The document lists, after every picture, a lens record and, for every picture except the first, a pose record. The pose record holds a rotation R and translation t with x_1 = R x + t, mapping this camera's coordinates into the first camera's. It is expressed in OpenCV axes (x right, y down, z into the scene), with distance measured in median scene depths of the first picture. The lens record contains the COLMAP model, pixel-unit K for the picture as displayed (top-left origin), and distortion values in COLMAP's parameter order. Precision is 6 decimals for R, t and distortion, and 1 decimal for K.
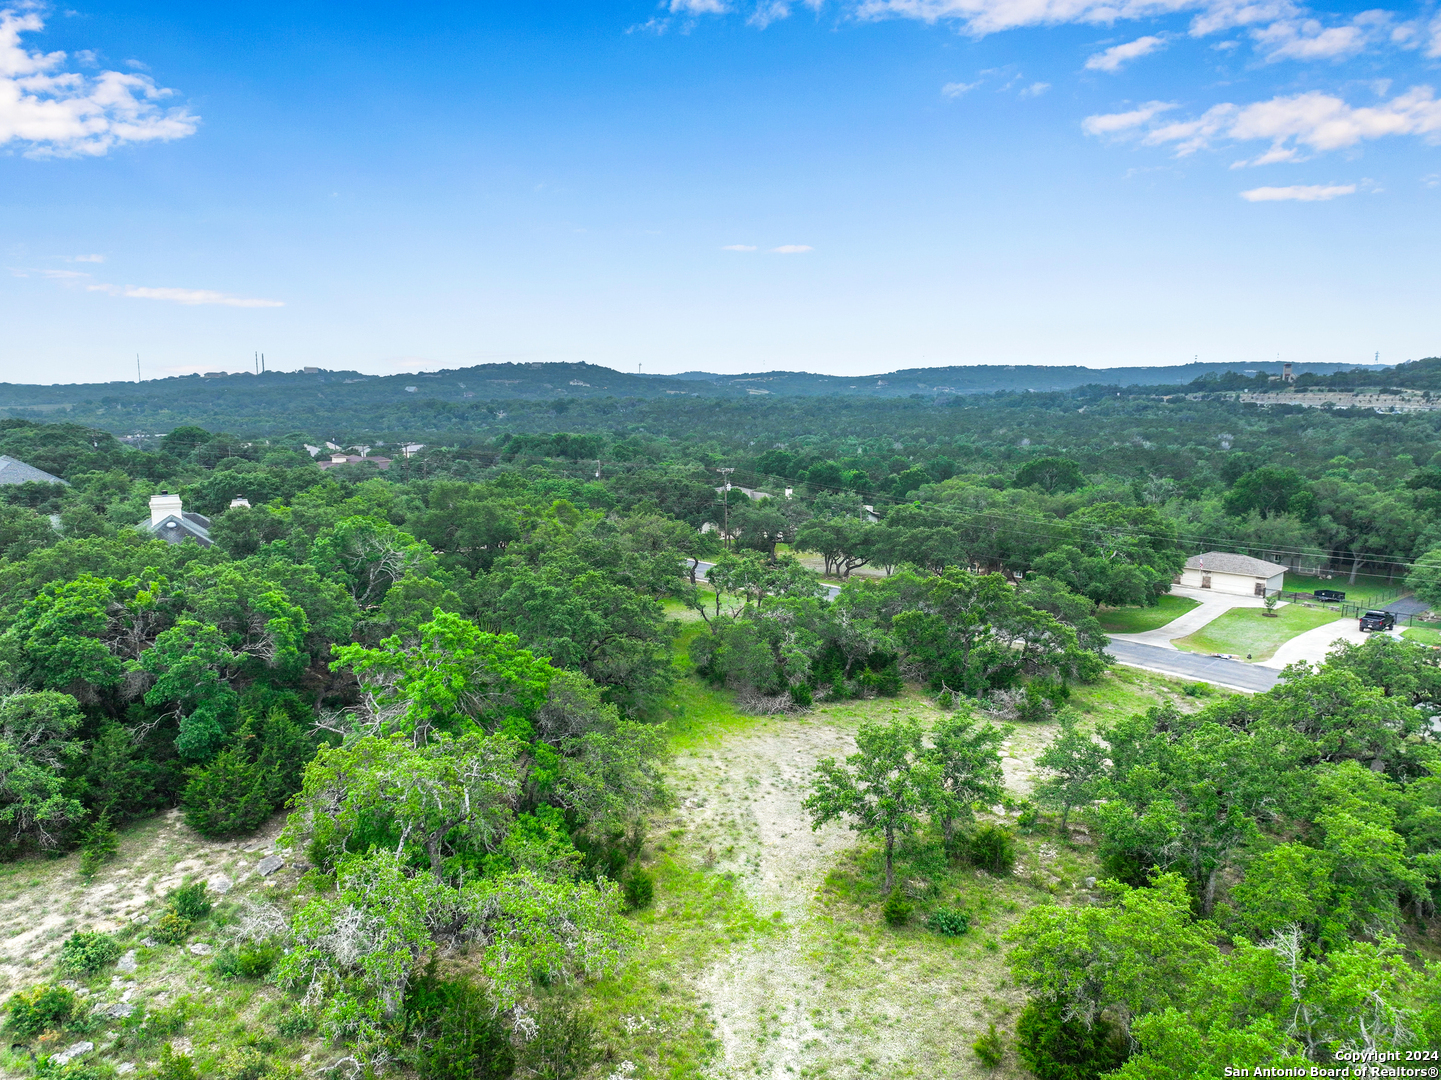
lens RADIAL K [[1009.8, 0, 720.5], [0, 1009.8, 540.0], [0, 0, 1]] dist [-0.011815, 0.028244]
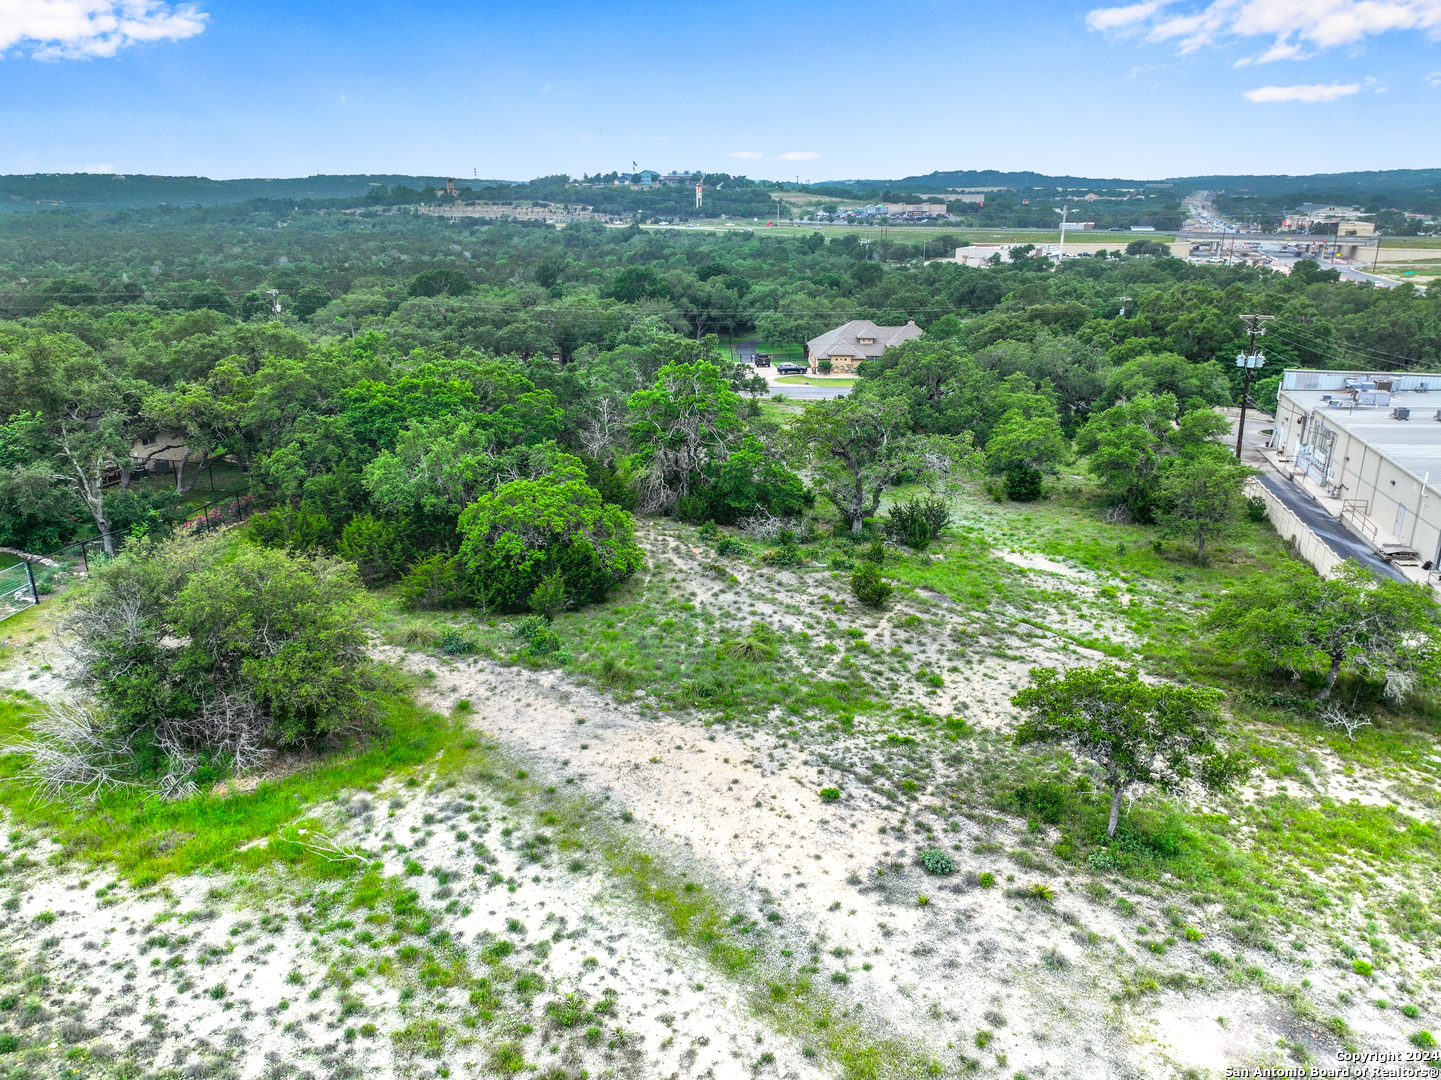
lens RADIAL K [[1009.8, 0, 720.5], [0, 1009.8, 540.0], [0, 0, 1]] dist [-0.011815, 0.028244]
pose [[0.690494, -0.233185, 0.684721, -0.801257], [0.110613, 0.969519, 0.218628, 0.002207], [-0.714830, -0.075222, 0.695241, -0.088276]]
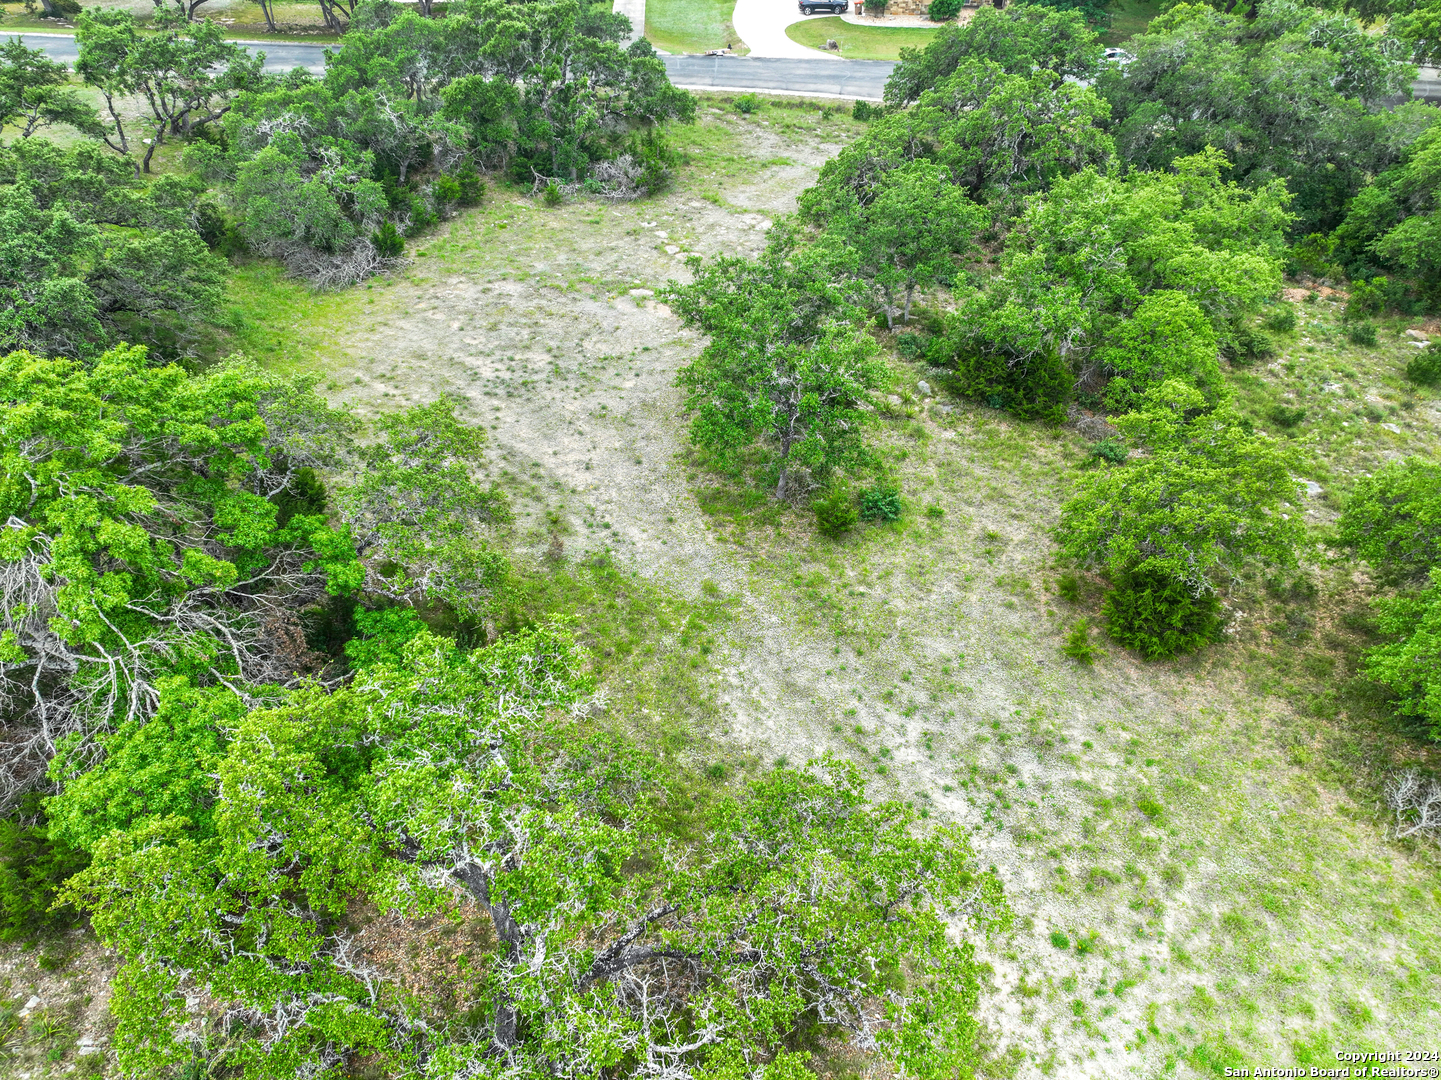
lens RADIAL K [[1009.8, 0, 720.5], [0, 1009.8, 540.0], [0, 0, 1]] dist [-0.011815, 0.028244]
pose [[0.763622, -0.424929, 0.486125, -0.157560], [0.099189, 0.821175, 0.561990, -0.042677], [-0.638000, -0.380929, 0.669216, 0.279111]]
